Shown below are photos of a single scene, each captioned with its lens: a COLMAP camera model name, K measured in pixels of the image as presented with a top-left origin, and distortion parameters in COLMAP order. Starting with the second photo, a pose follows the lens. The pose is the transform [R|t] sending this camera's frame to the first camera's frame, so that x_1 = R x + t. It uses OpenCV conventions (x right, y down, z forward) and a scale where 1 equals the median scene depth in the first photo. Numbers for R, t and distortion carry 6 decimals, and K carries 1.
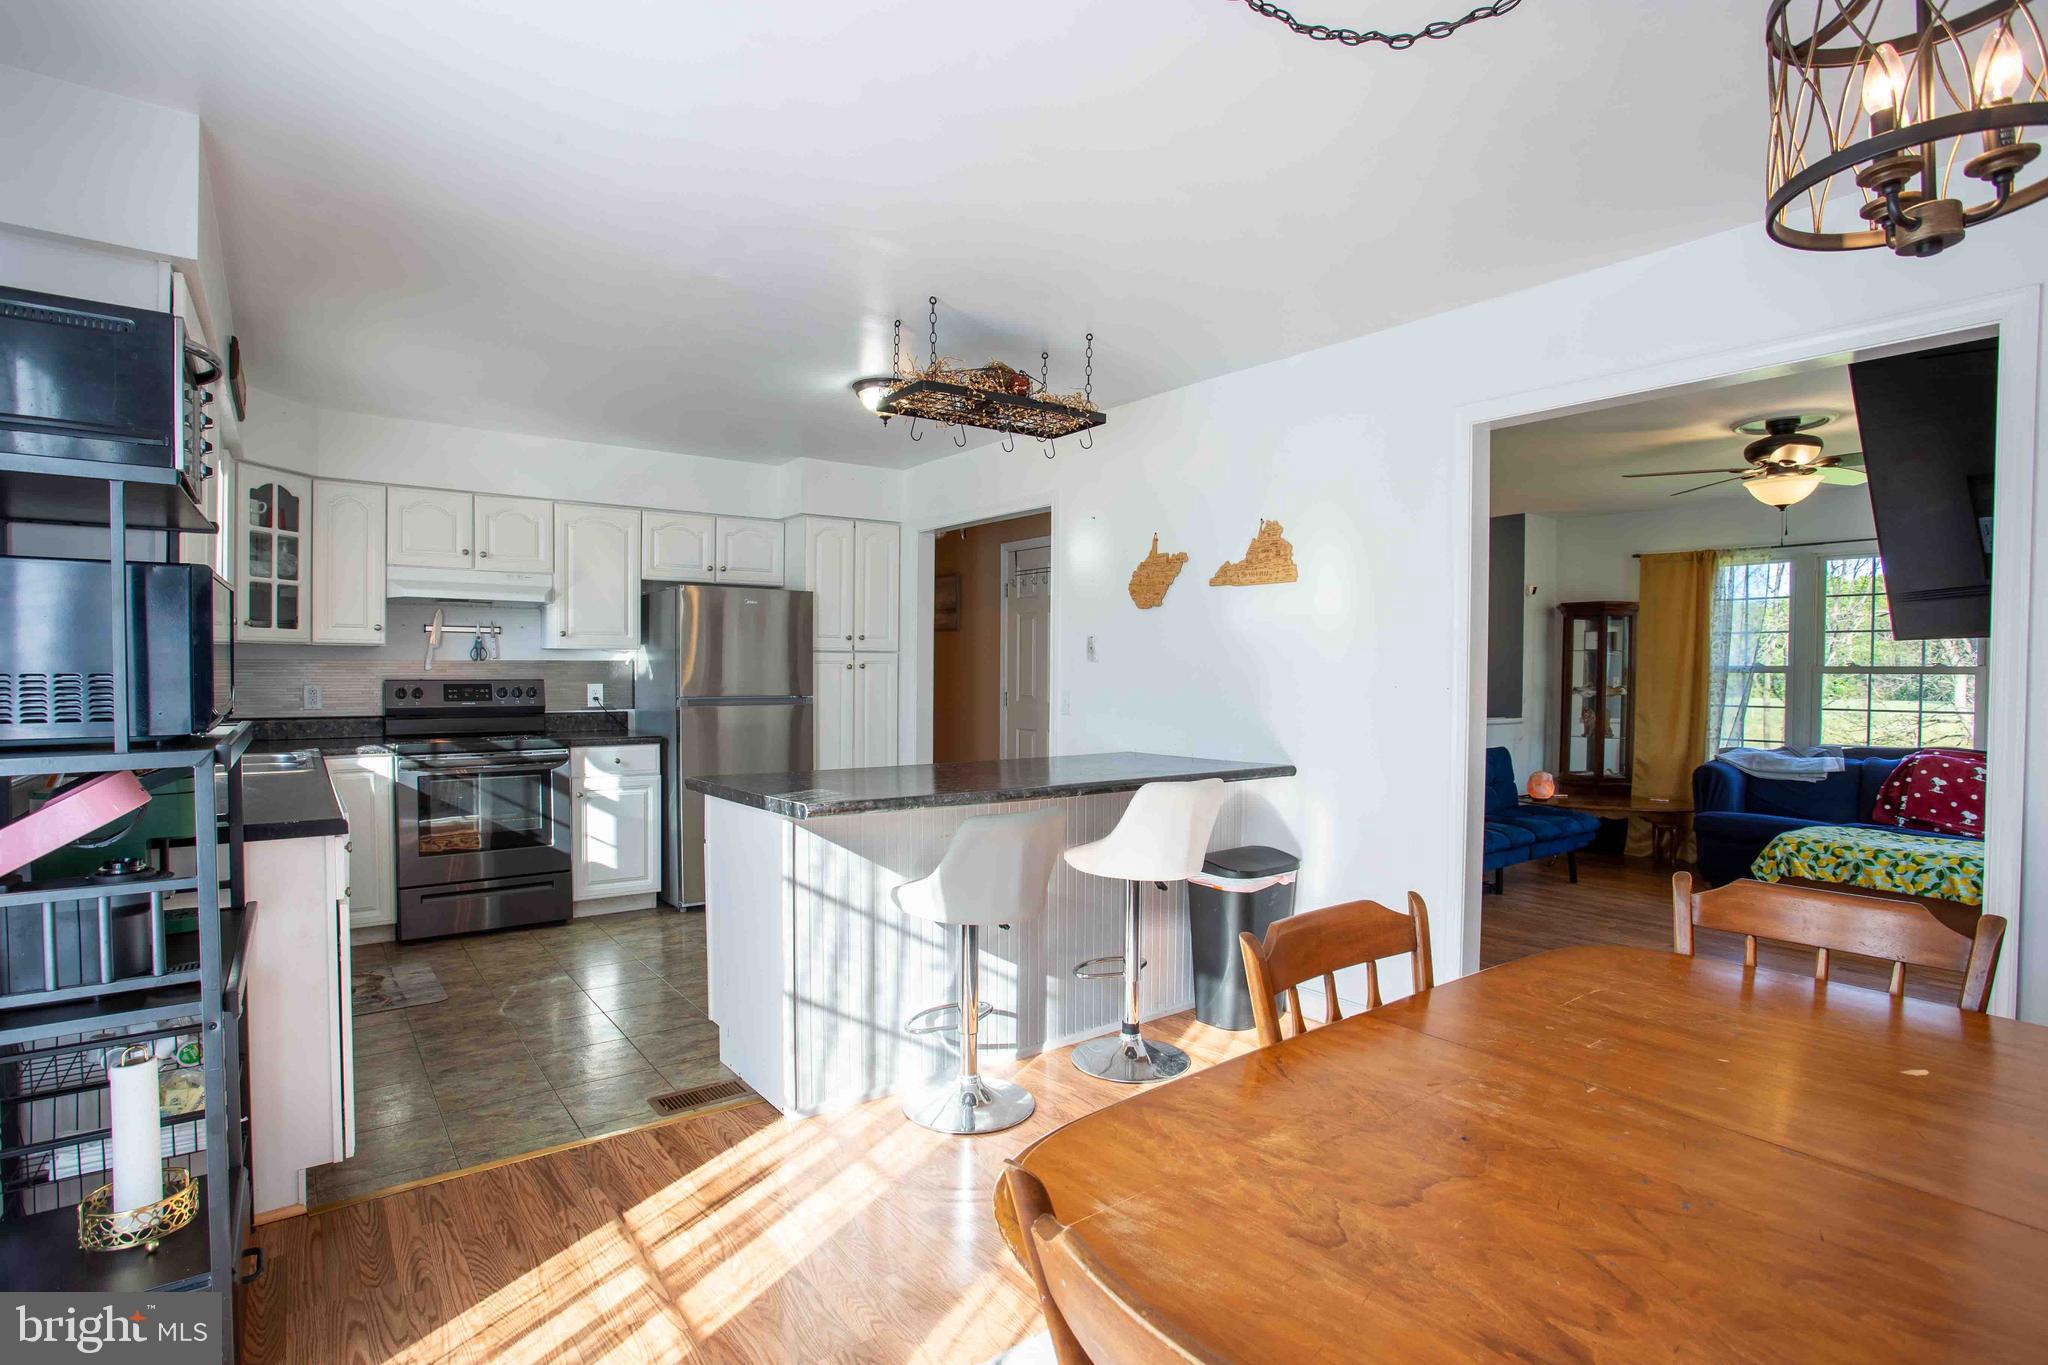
lens RADIAL K [[988.8, 0, 990.4], [0, 988.8, 689.4], [0, 0, 1]] dist [-0.068885, 0.030782]
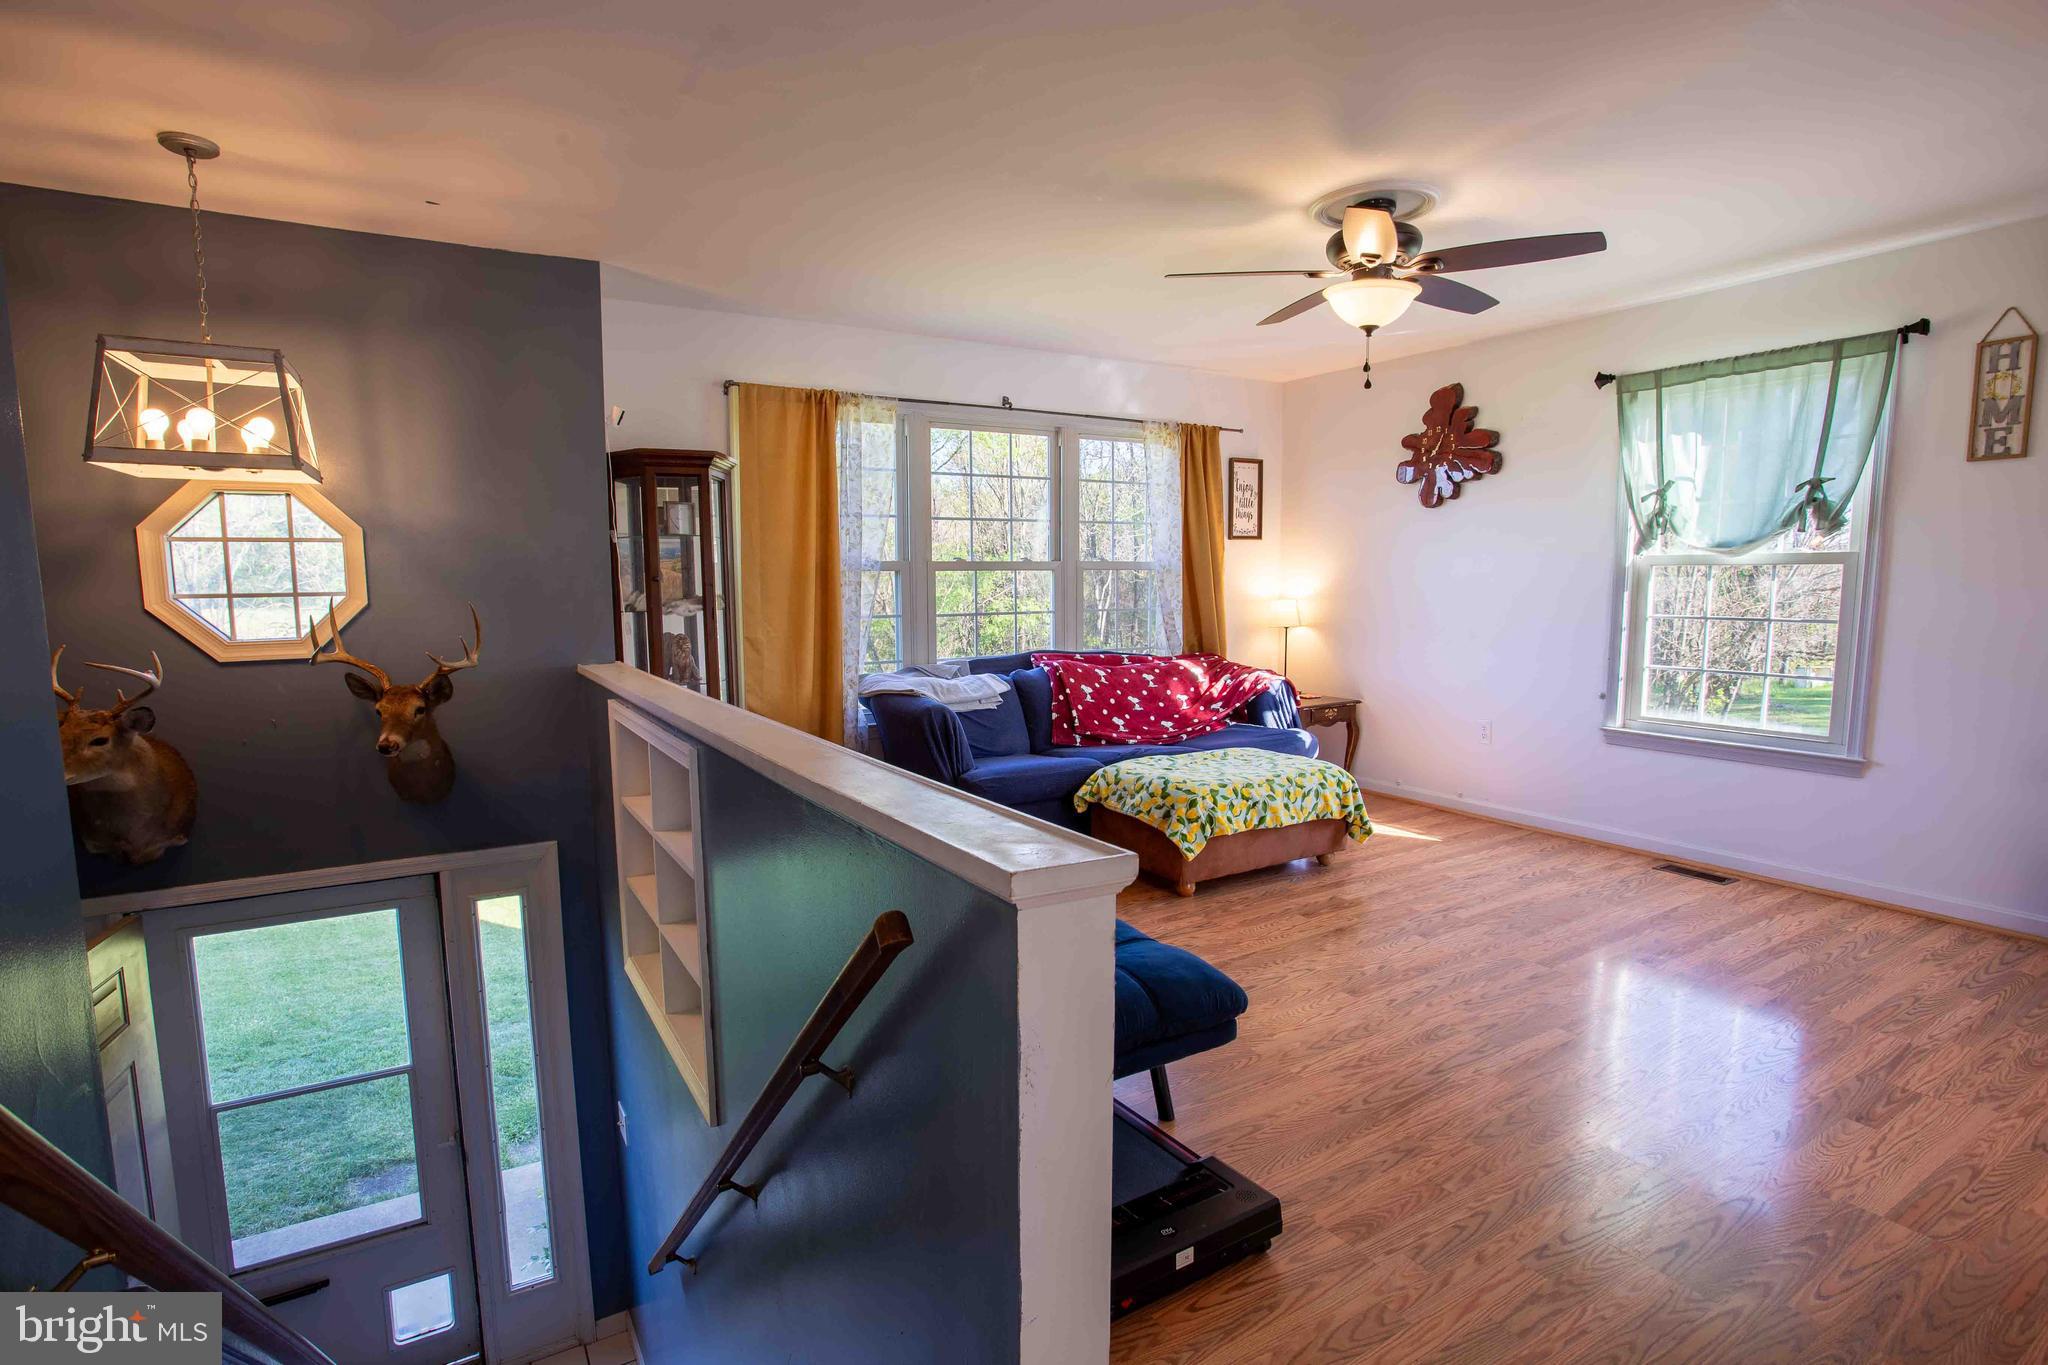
lens RADIAL K [[988.8, 0, 990.4], [0, 988.8, 689.4], [0, 0, 1]] dist [-0.068885, 0.030782]
pose [[0.084022, -0.121857, 0.988985, 0.057612], [0.030198, 0.992350, 0.119706, -0.019141], [-0.996006, 0.019807, 0.087059, 1.027007]]
